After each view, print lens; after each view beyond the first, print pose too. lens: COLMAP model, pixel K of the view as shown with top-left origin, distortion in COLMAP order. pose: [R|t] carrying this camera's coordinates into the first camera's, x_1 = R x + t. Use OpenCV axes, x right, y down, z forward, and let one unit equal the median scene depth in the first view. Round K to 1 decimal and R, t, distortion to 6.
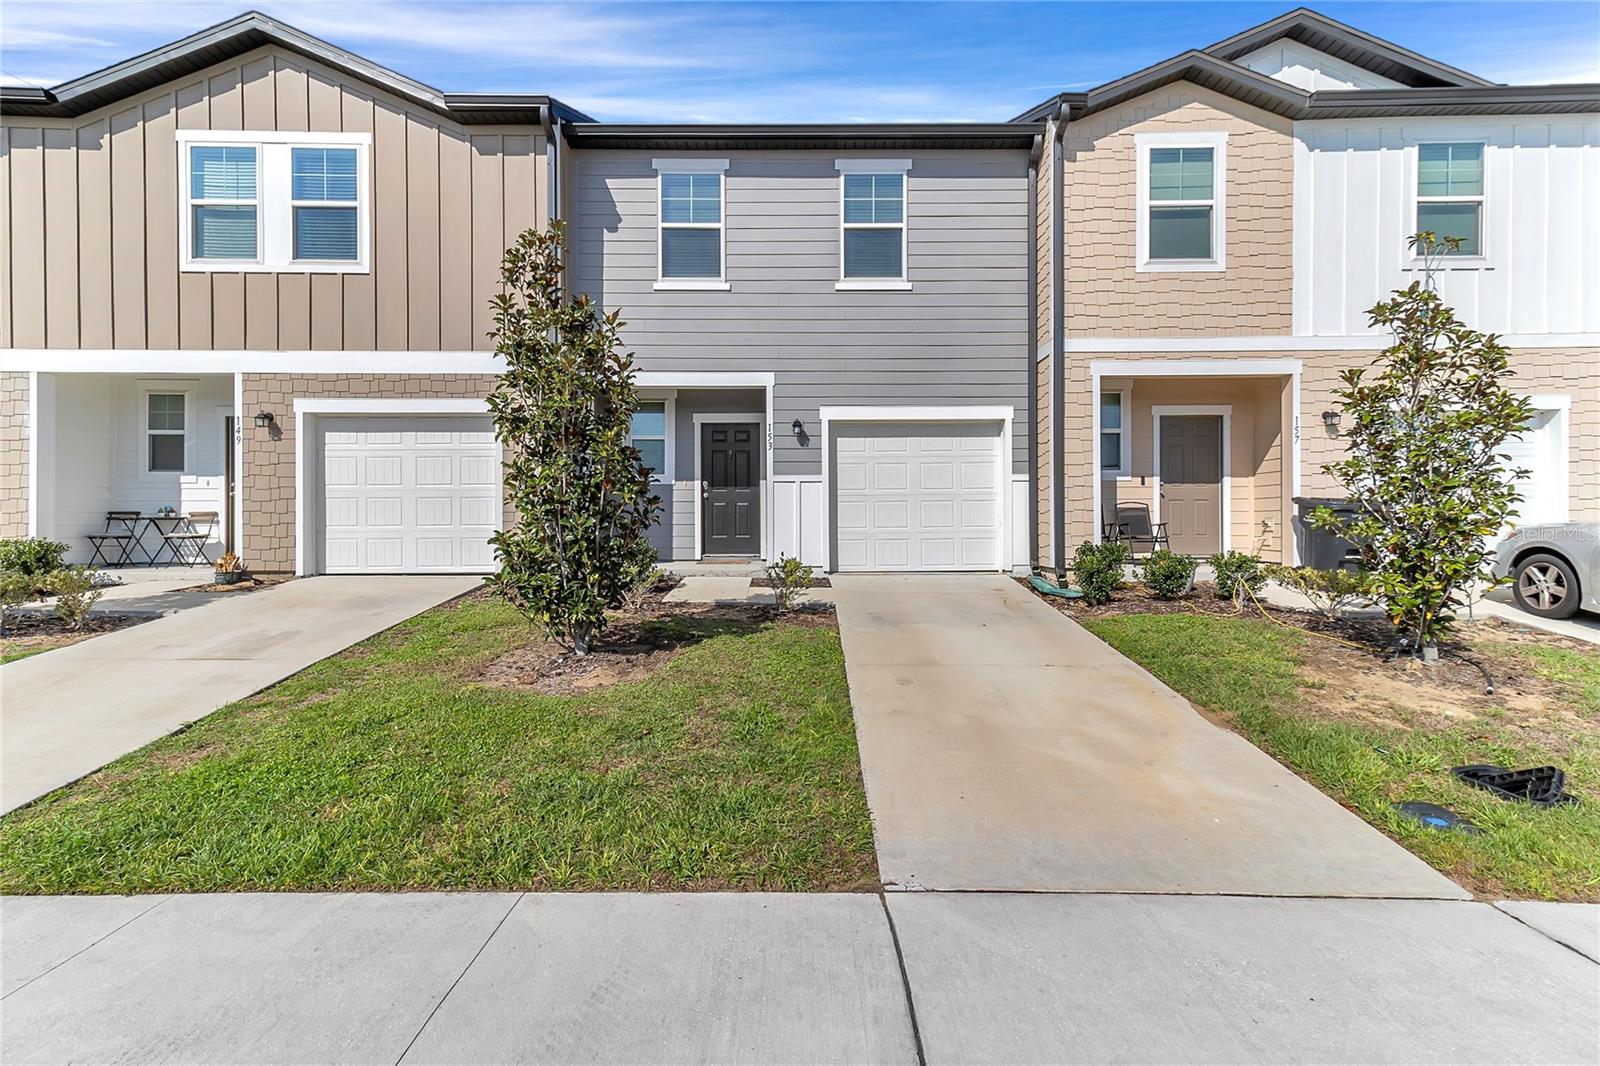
lens RADIAL K [[752.4, 0, 816.1], [0, 752.4, 521.8], [0, 0, 1]] dist [0.024022, 0.002465]
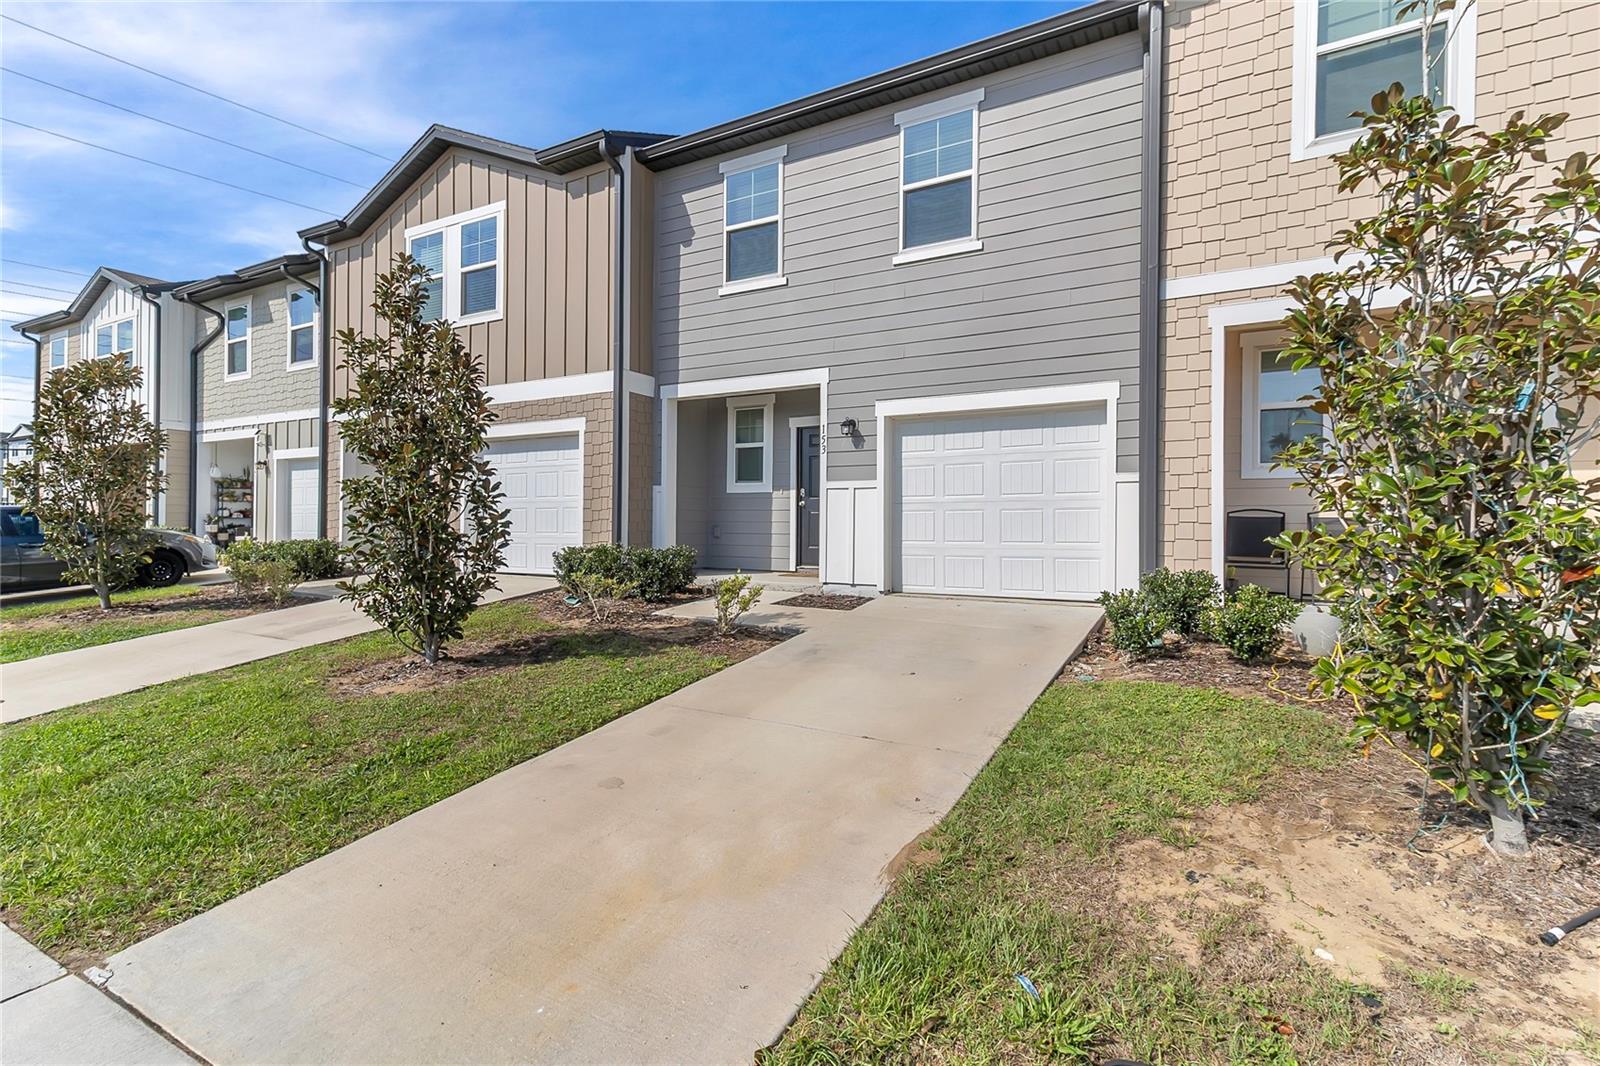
lens RADIAL K [[752.4, 0, 812.8], [0, 752.4, 524.7], [0, 0, 1]] dist [0.024022, 0.002465]
pose [[0.862454, 0.008013, -0.506071, 0.395529], [-0.009428, 0.999956, -0.000233, -0.009715], [0.506047, 0.004972, 0.862492, 0.213814]]
